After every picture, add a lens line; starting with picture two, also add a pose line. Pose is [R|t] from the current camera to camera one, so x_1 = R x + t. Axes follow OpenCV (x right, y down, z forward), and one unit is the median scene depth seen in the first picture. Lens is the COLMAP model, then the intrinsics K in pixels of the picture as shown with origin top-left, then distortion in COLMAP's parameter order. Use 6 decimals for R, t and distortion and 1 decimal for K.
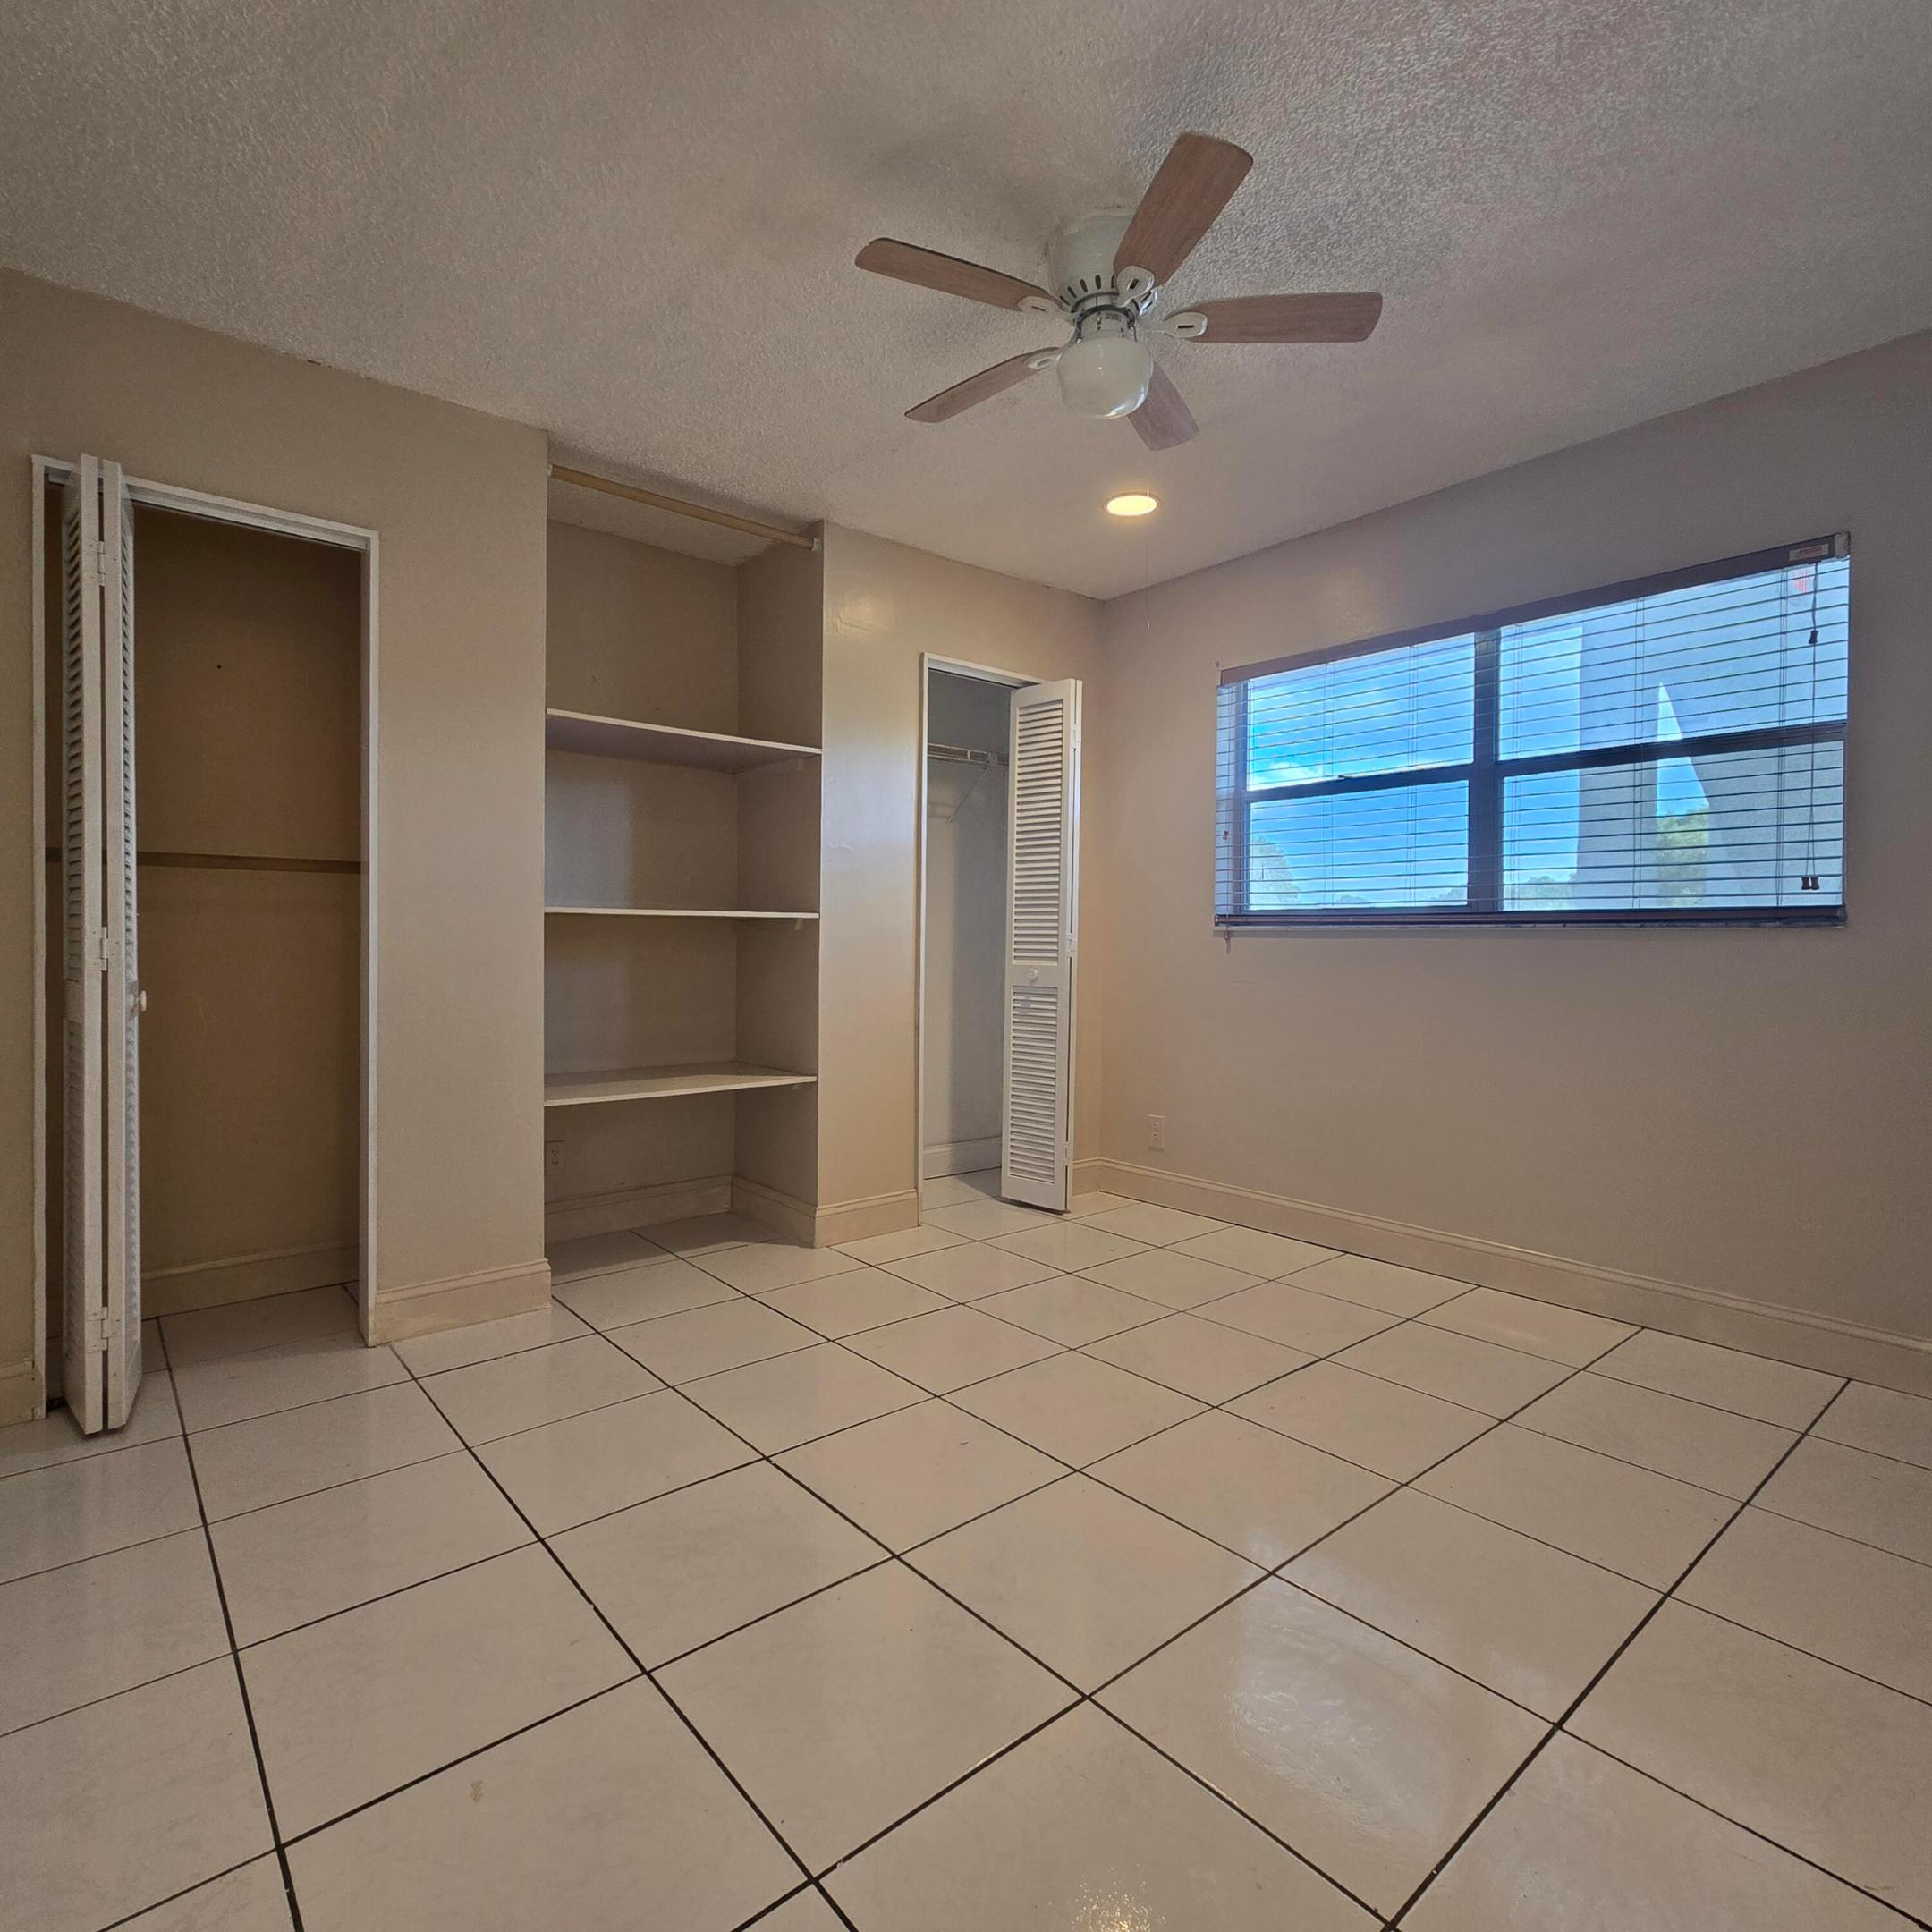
lens RADIAL K [[1055.7, 0, 972.3], [0, 1055.7, 962.1], [0, 0, 1]] dist [-0.001083, -0.000047]
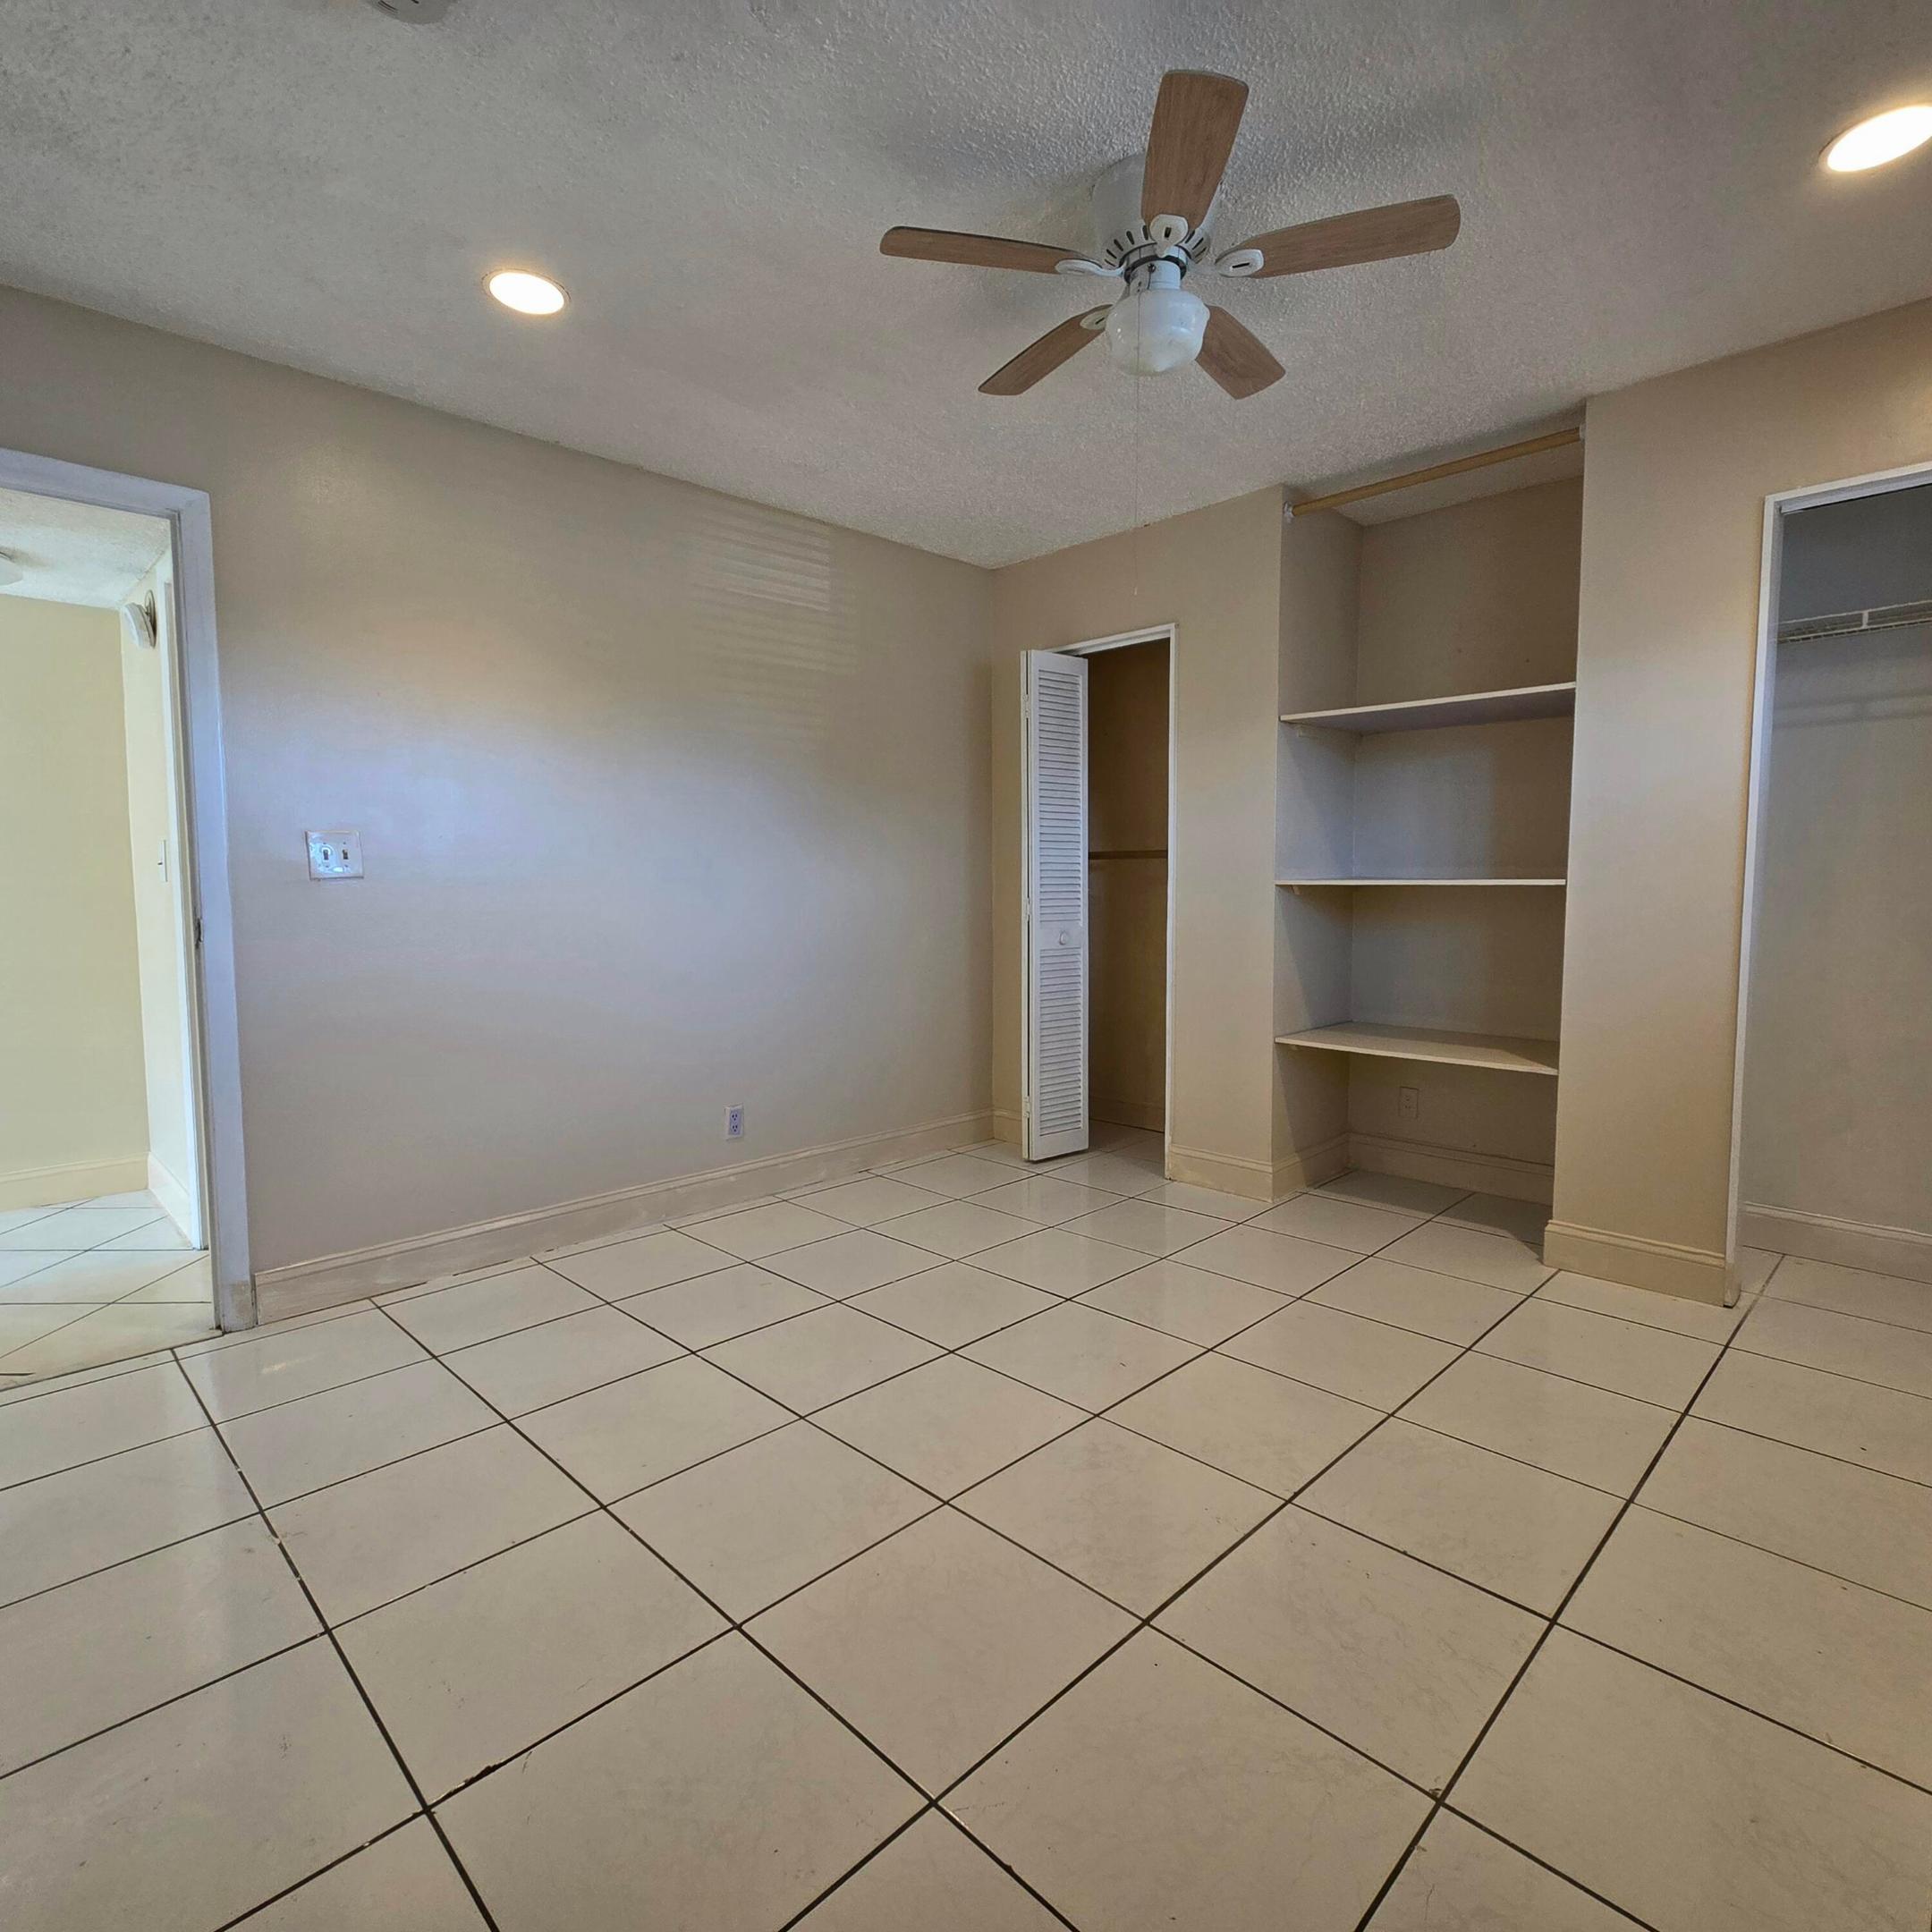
lens RADIAL K [[1055.7, 0, 972.3], [0, 1055.7, 962.1], [0, 0, 1]] dist [-0.001083, -0.000047]
pose [[0.078889, 0.074089, -0.994126, 0.707790], [-0.014439, 0.997215, 0.073173, -0.037378], [0.996779, 0.008581, 0.079739, 0.493235]]
